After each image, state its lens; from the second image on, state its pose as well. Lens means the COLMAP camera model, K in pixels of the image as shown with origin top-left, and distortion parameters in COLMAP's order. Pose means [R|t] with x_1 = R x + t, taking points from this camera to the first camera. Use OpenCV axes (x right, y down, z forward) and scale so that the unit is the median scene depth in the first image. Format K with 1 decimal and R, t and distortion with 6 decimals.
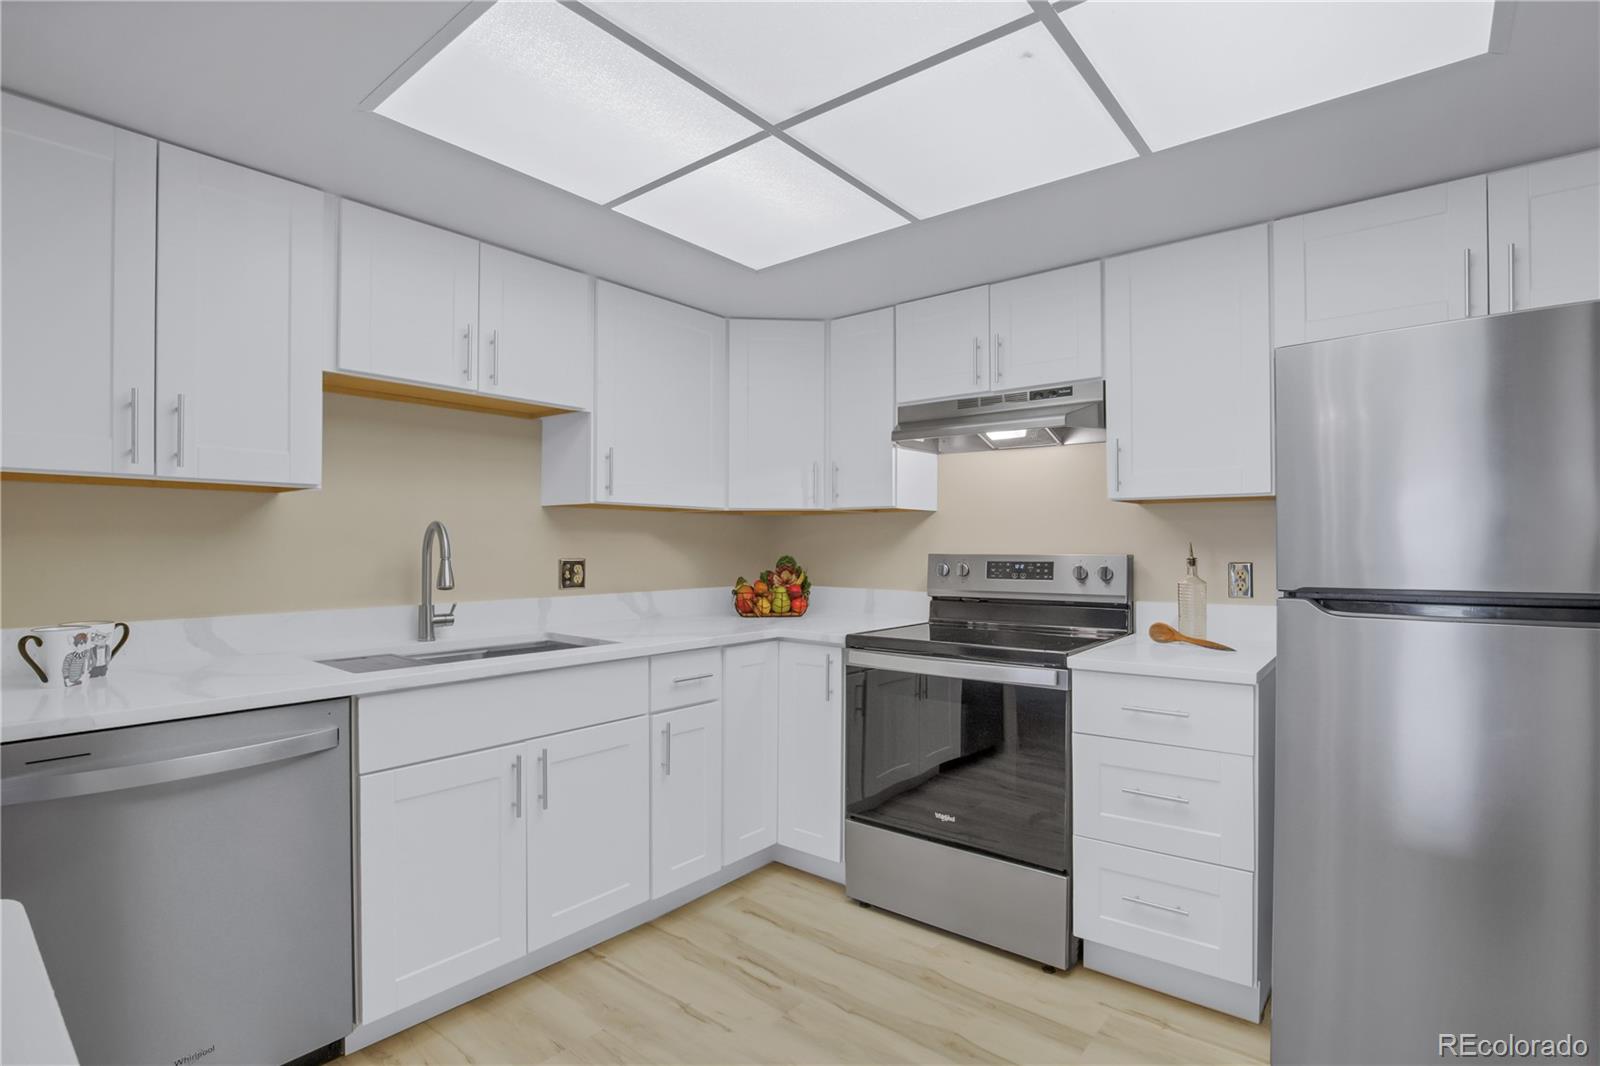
lens RADIAL K [[776.6, 0, 816.3], [0, 776.6, 540.1], [0, 0, 1]] dist [-0.021815, 0.000349]
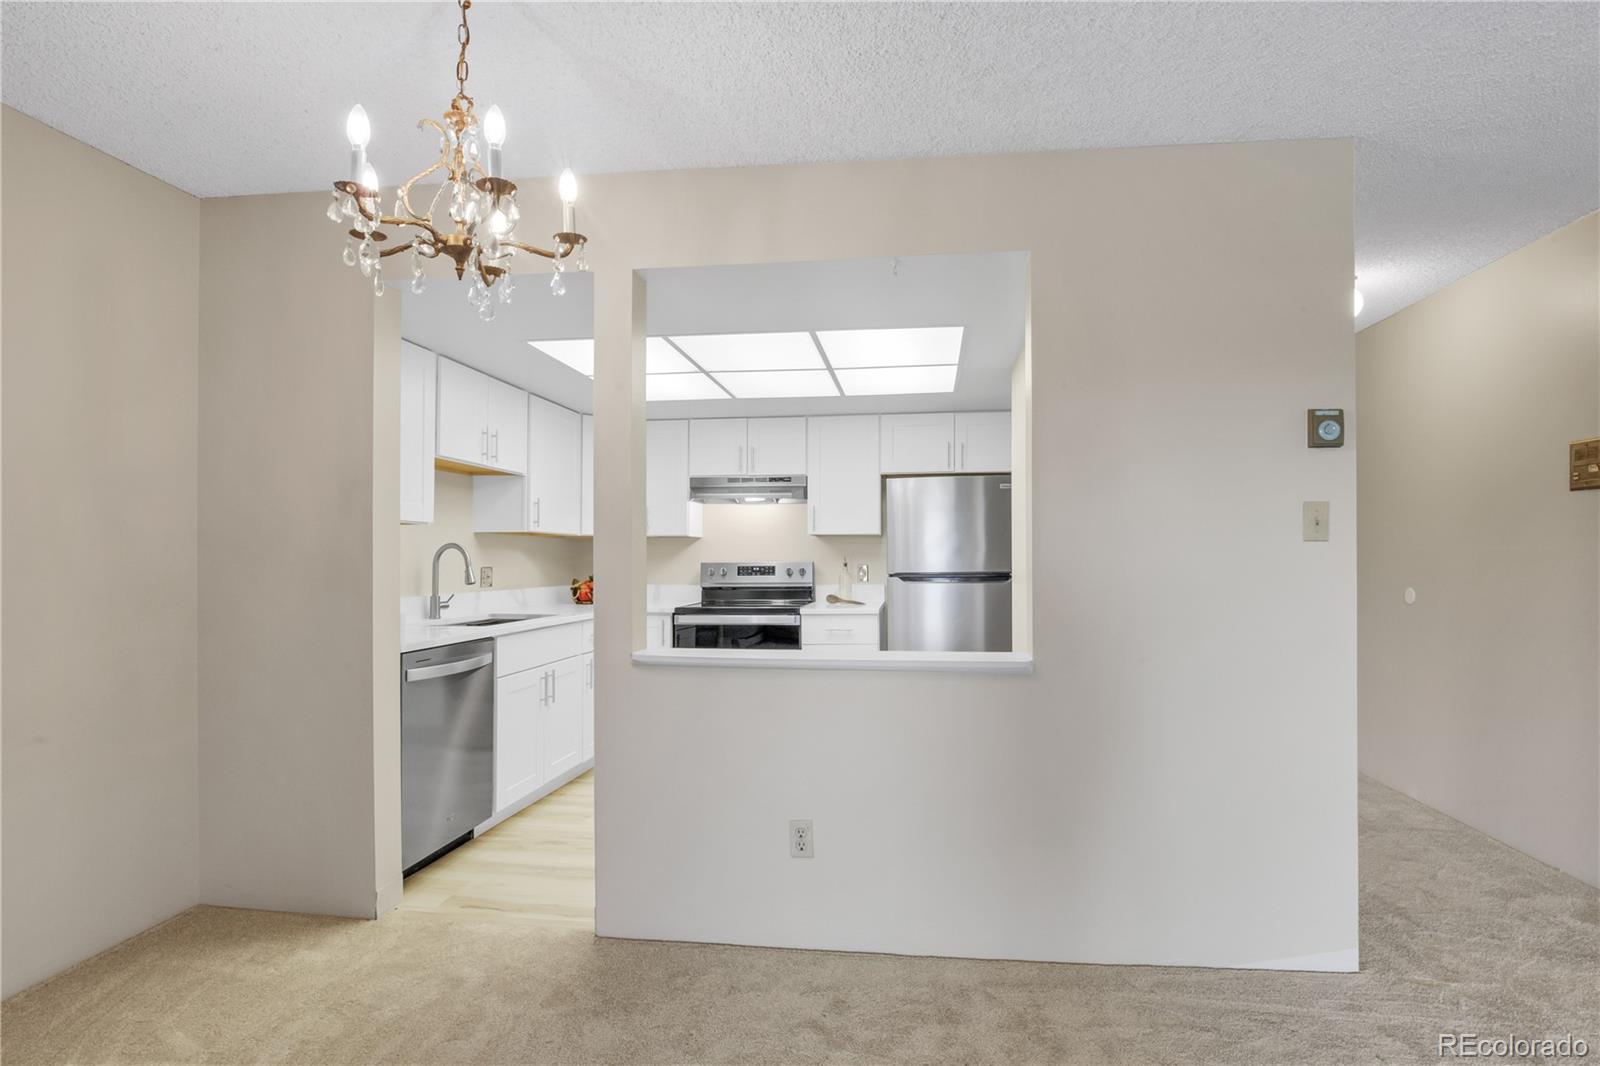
lens RADIAL K [[762.9, 0, 831.7], [0, 762.9, 538.4], [0, 0, 1]] dist [-0.010451, 0.000301]
pose [[0.849236, 0.010103, 0.527916, -0.581185], [0.001652, 0.999761, -0.021789, 0.001507], [-0.528010, 0.019376, 0.849017, -0.679705]]
